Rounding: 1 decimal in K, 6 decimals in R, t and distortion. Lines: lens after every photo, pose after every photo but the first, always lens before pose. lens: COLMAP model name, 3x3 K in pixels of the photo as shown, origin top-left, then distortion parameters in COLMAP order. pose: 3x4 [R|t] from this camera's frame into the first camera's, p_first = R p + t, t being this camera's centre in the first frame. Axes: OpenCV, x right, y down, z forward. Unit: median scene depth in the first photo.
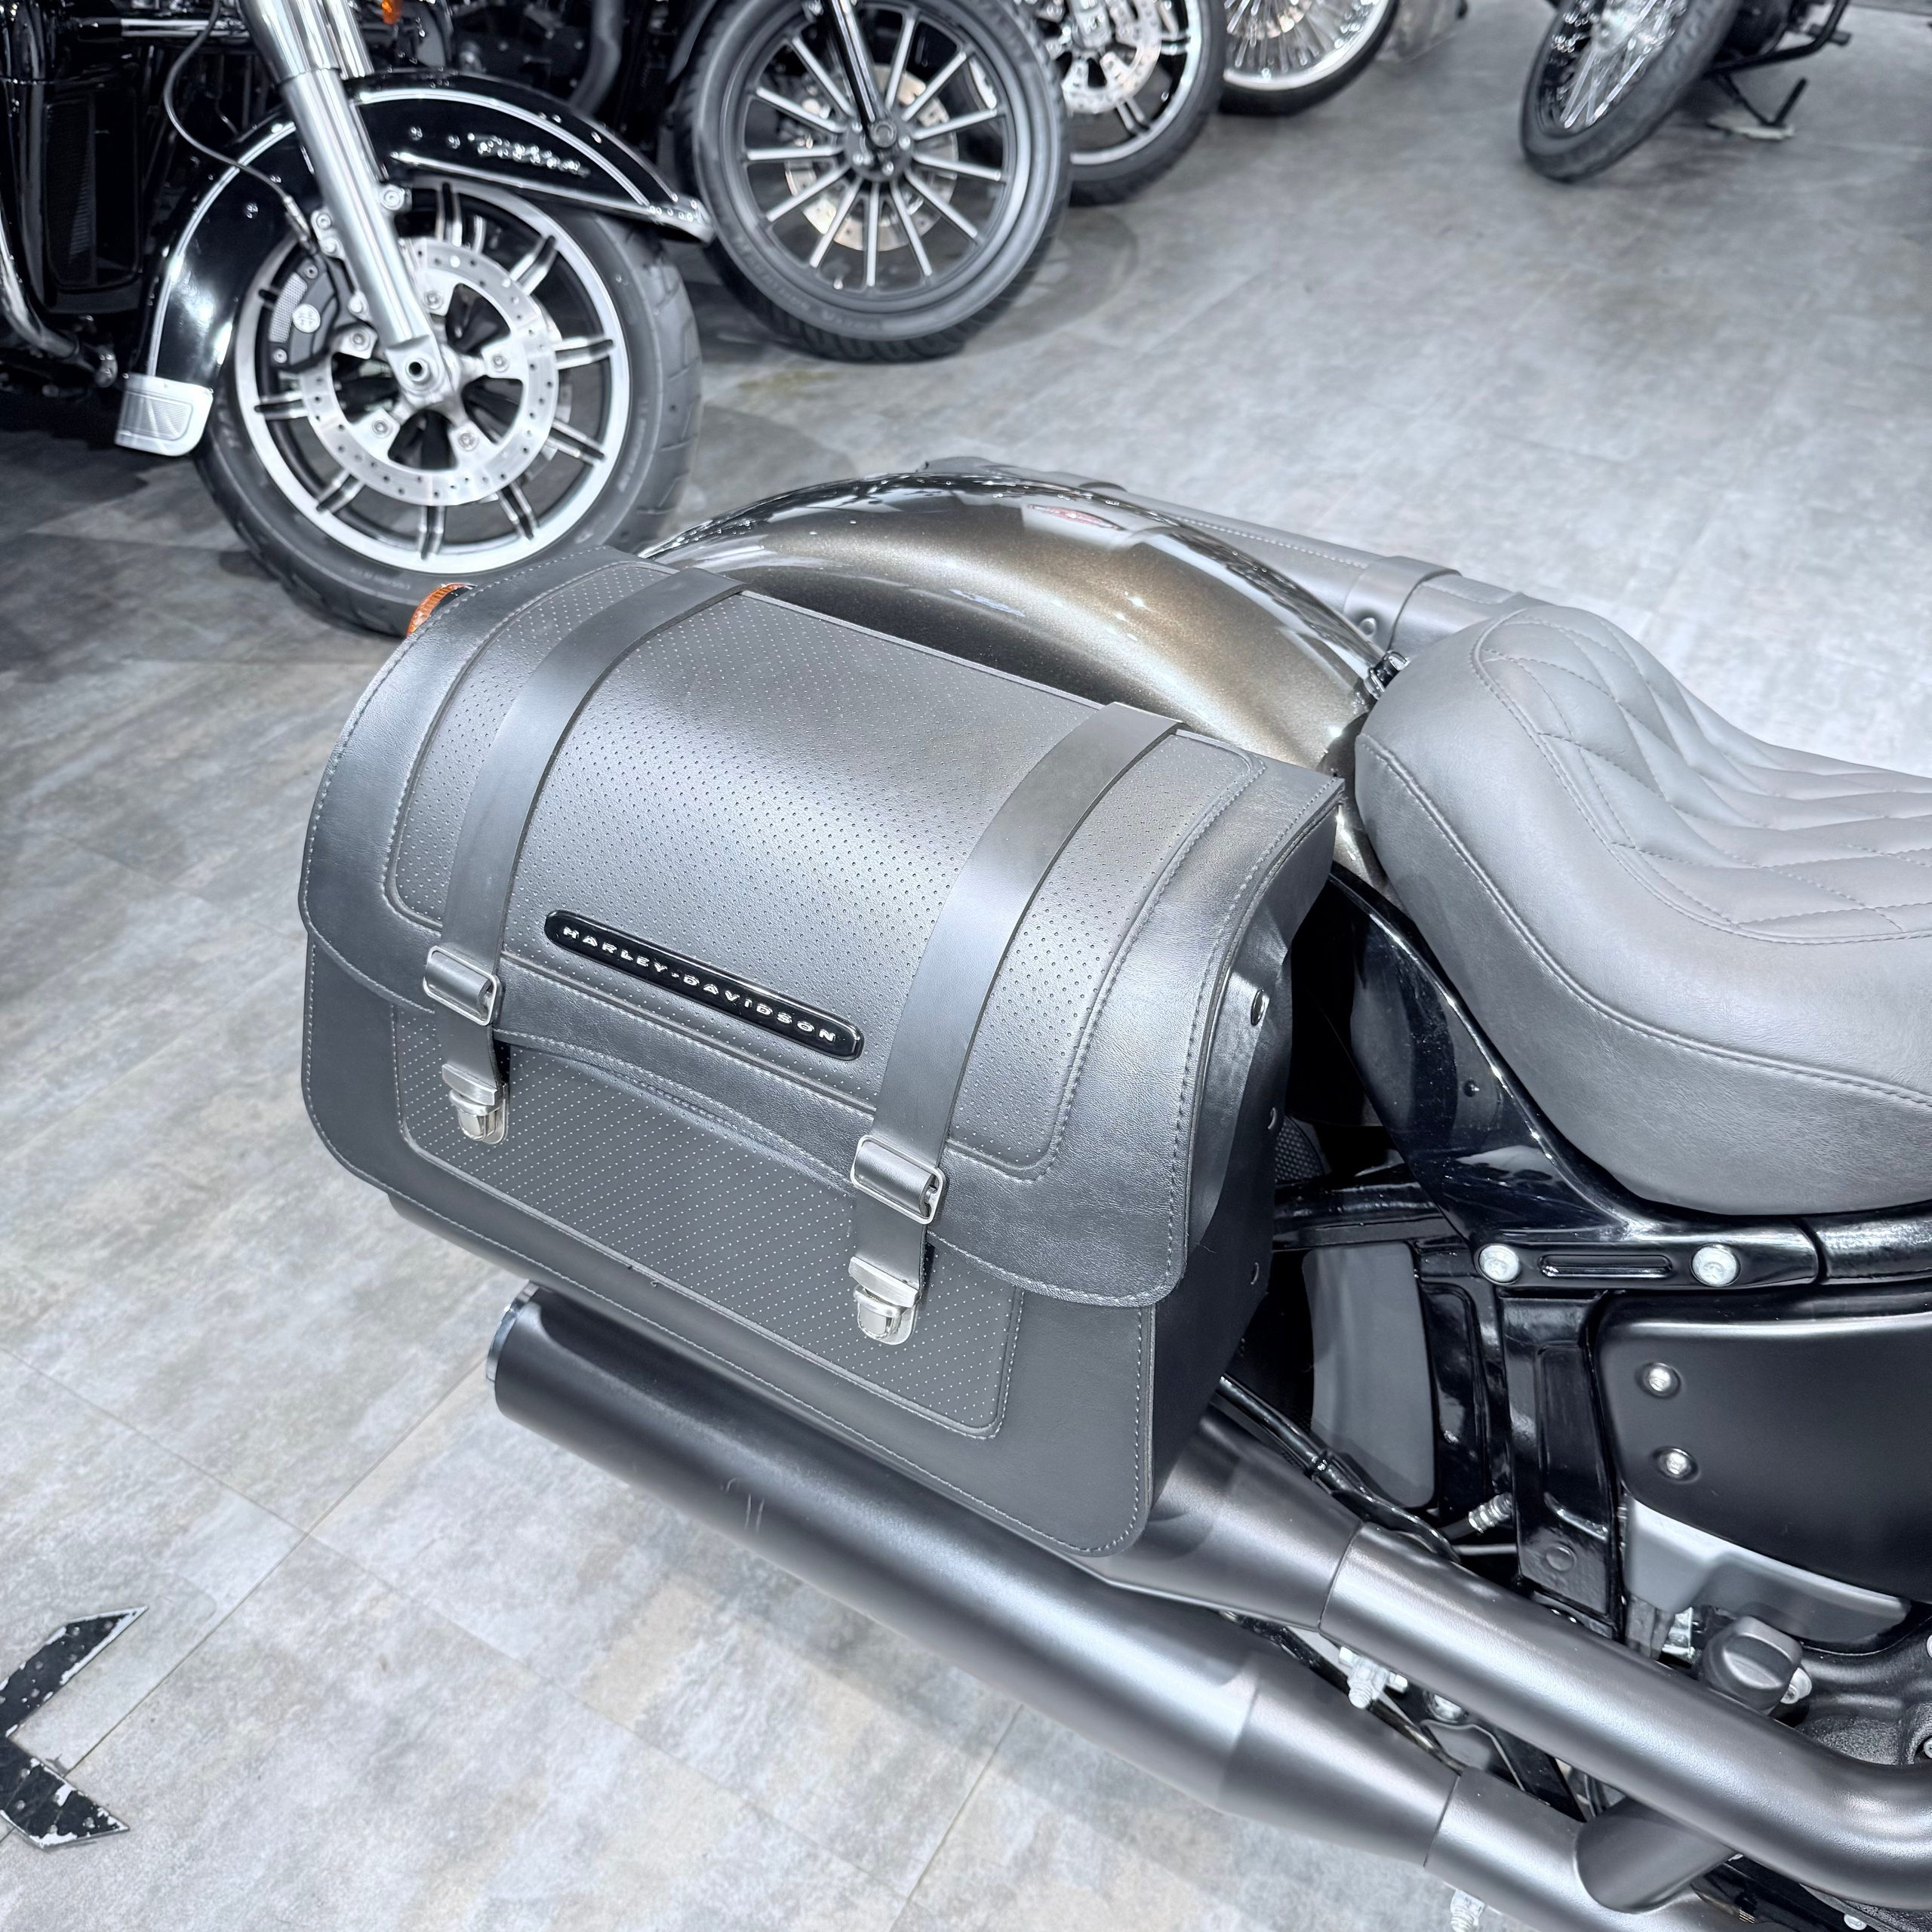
lens RADIAL K [[1817.6, 0, 955.6], [0, 1817.6, 963.2], [0, 0, 1]] dist [0.138339, -0.280852]
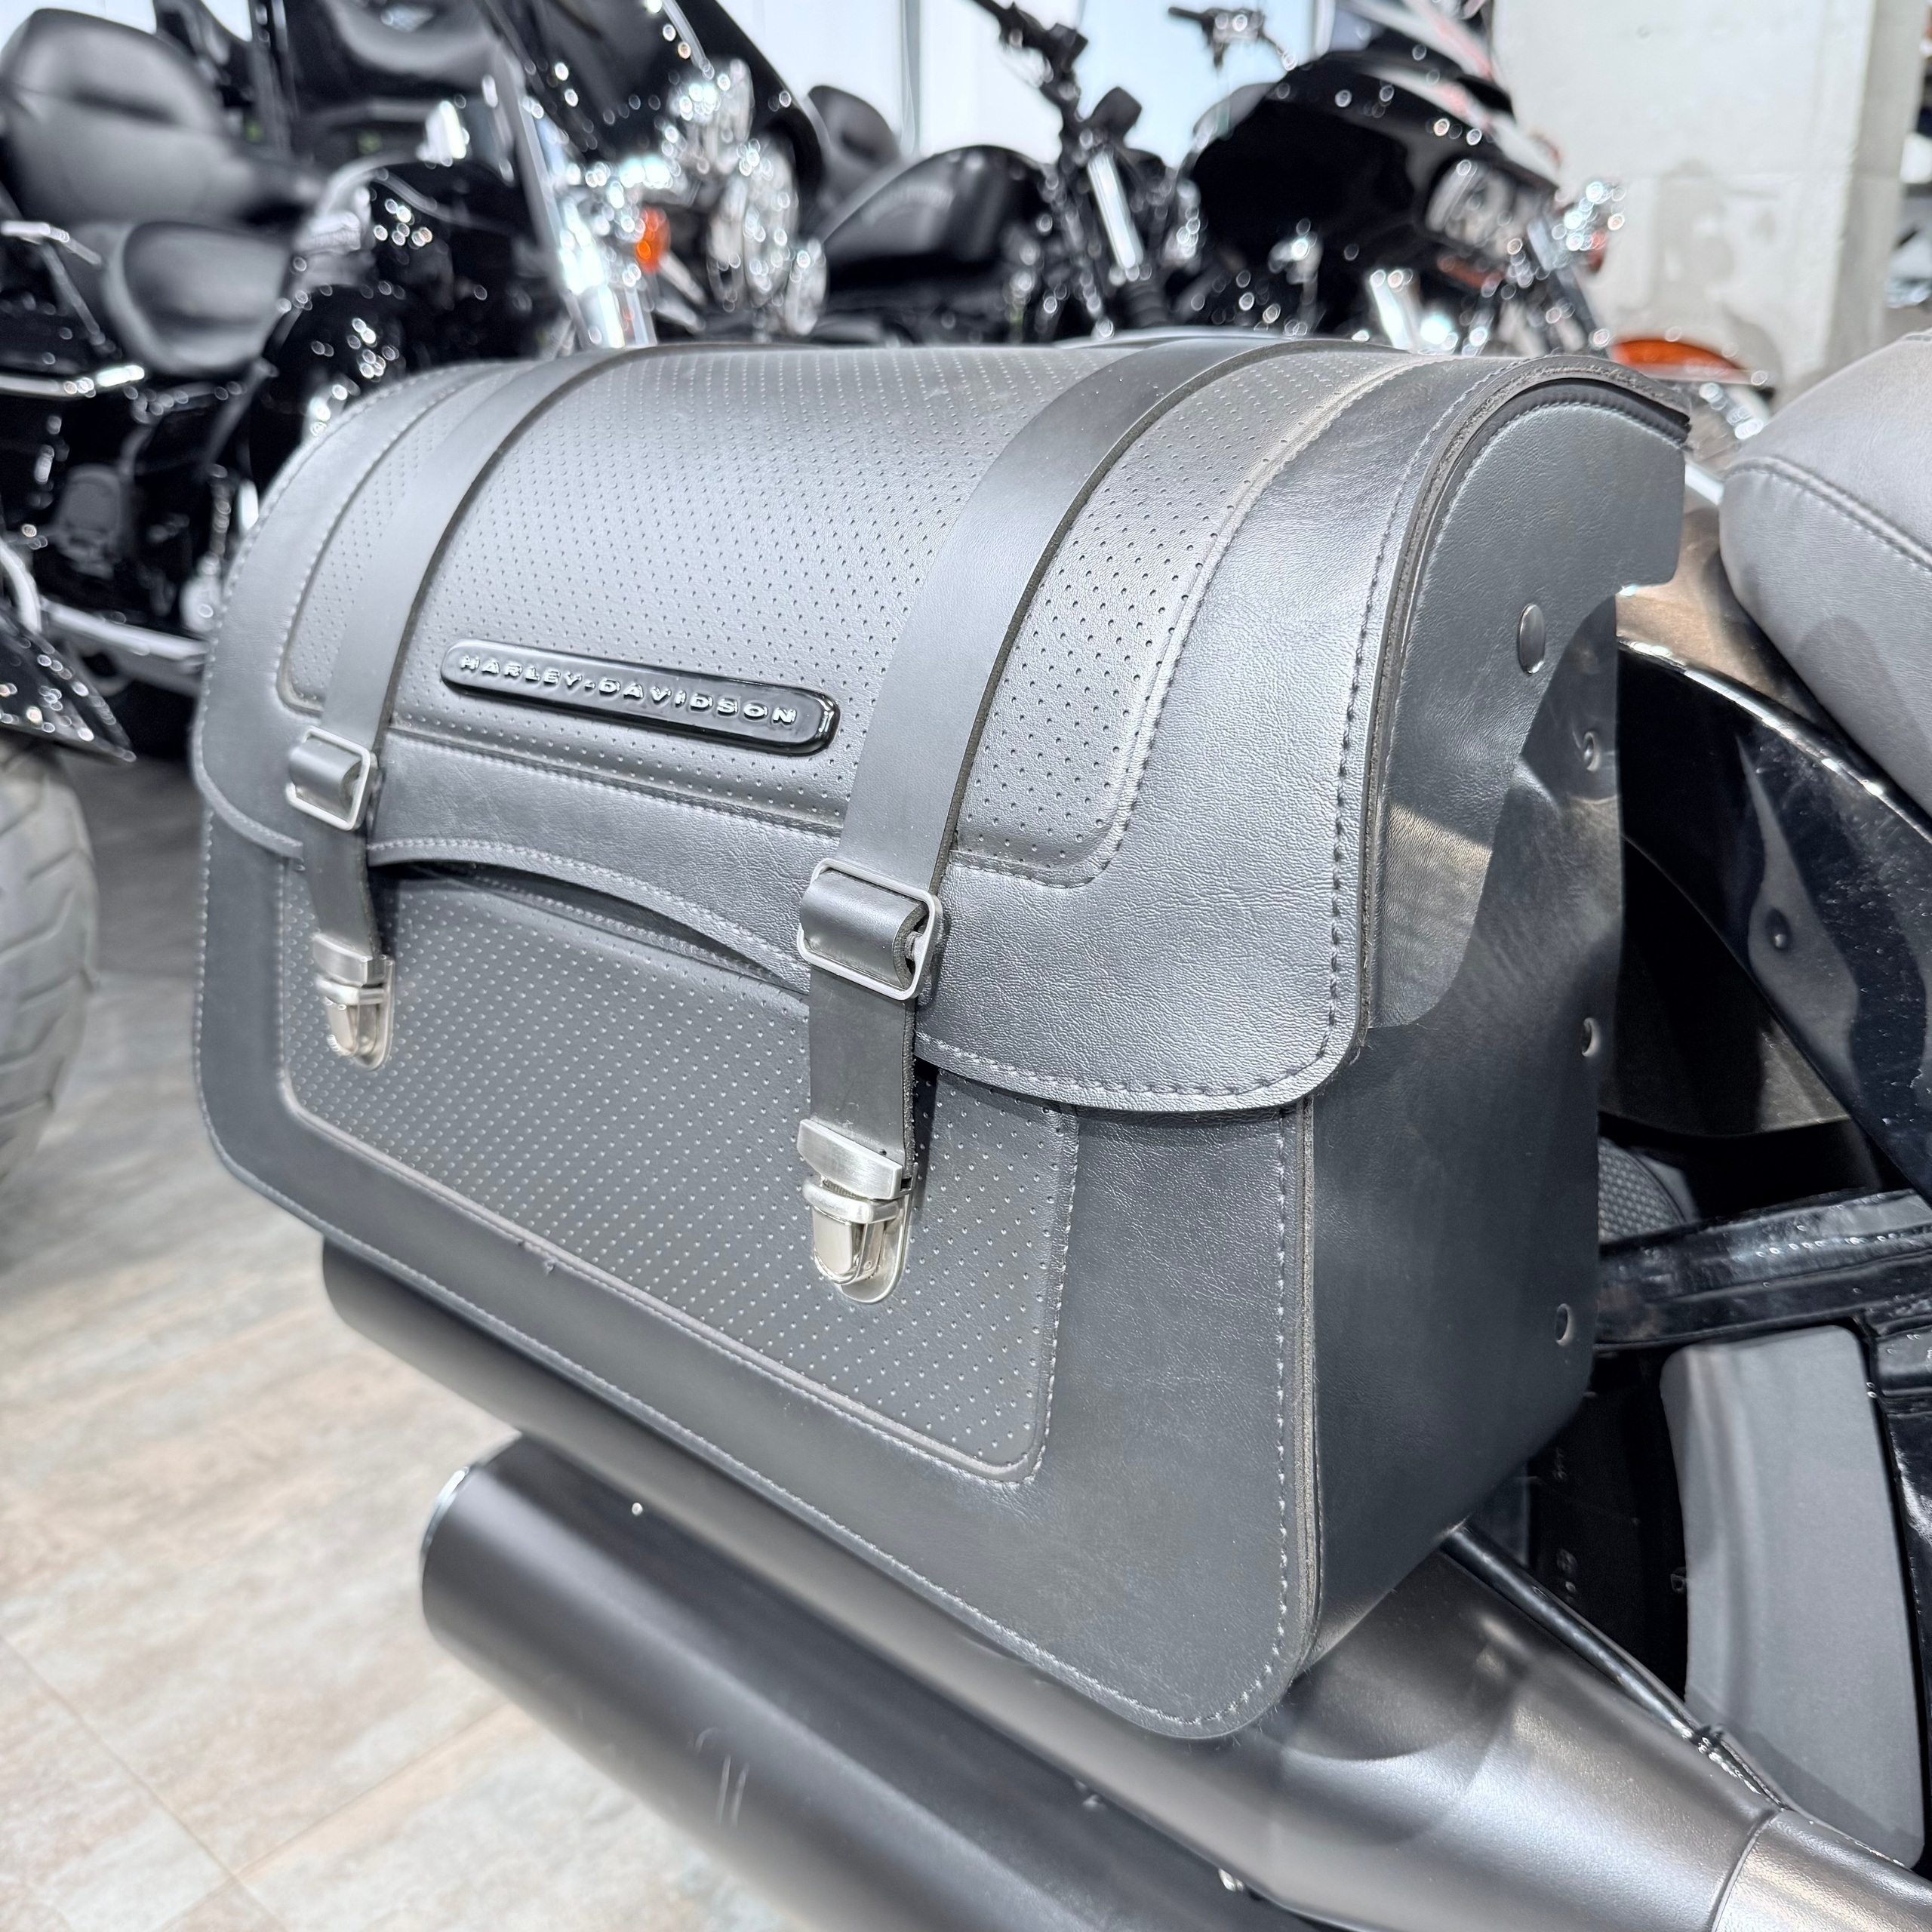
lens RADIAL K [[1910.7, 0, 966.0], [0, 1910.7, 966.0], [0, 0, 1]] dist [-0.014554, 0.007957]
pose [[0.978734, 0.028790, -0.203103, 0.065265], [-0.090438, 0.949245, -0.301256, 0.167656], [0.184122, 0.313217, 0.931662, 0.251236]]
